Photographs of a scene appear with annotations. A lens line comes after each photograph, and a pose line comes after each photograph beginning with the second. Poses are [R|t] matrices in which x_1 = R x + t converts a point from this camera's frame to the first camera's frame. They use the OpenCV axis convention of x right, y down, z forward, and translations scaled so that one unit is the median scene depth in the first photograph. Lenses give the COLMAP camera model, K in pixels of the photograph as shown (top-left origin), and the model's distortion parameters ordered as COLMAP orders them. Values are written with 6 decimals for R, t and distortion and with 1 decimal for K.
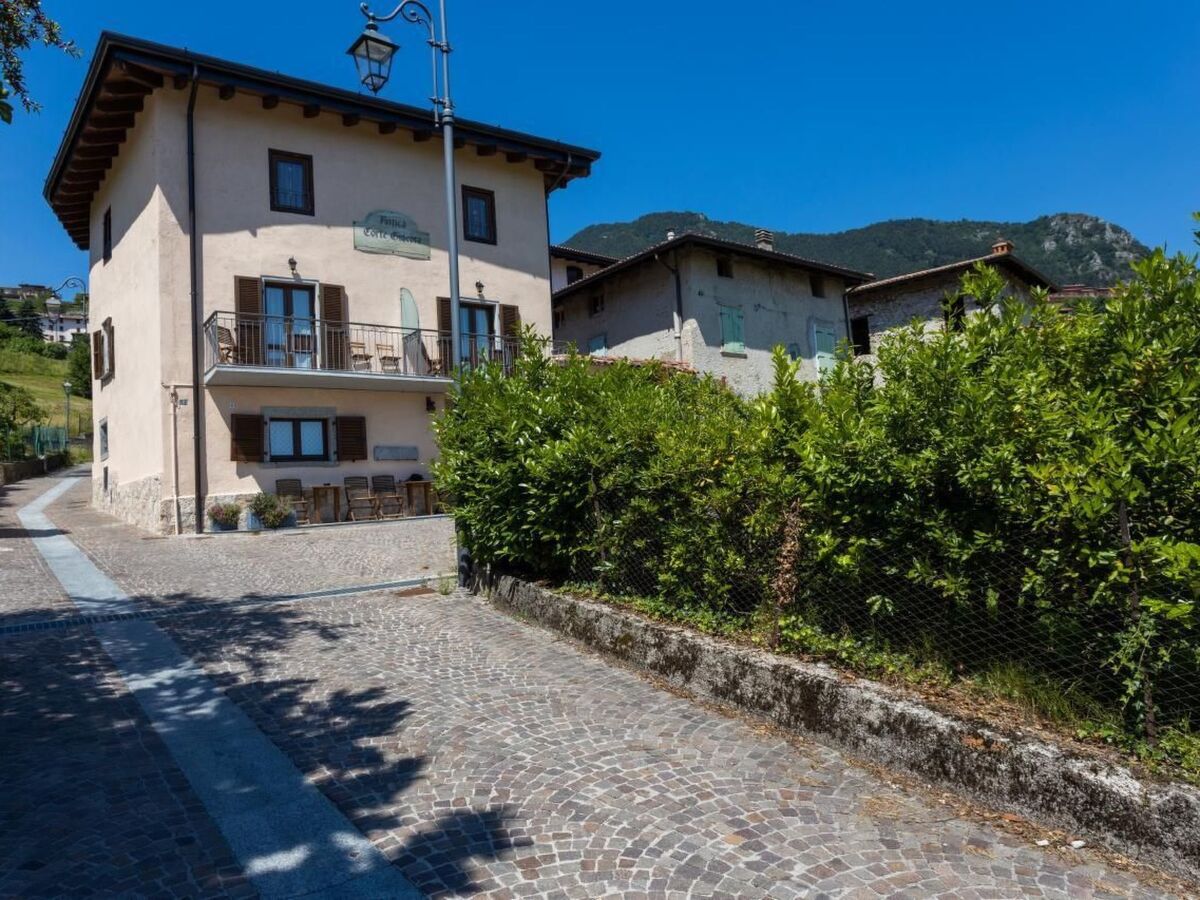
lens RADIAL K [[803.2, 0, 582.1], [0, 803.2, 450.7], [0, 0, 1]] dist [-0.001406, 0.001175]
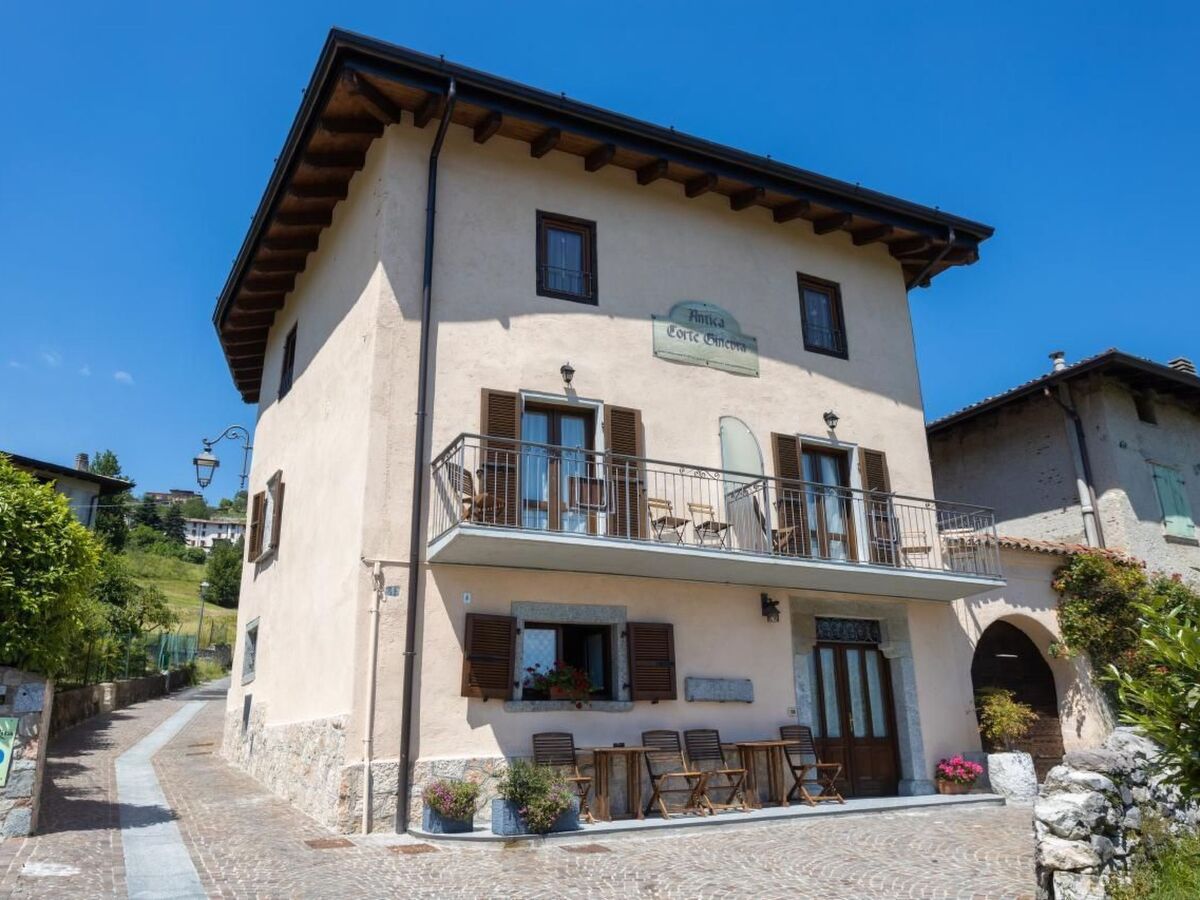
lens RADIAL K [[926.8, 0, 600.0], [0, 926.8, 450.0], [0, 0, 1]] dist [-0.003932, 0.004146]
pose [[0.985985, -0.010577, -0.166500, -0.209065], [-0.029537, 0.971157, -0.236606, -0.004087], [0.164201, 0.238208, 0.957233, 0.316563]]
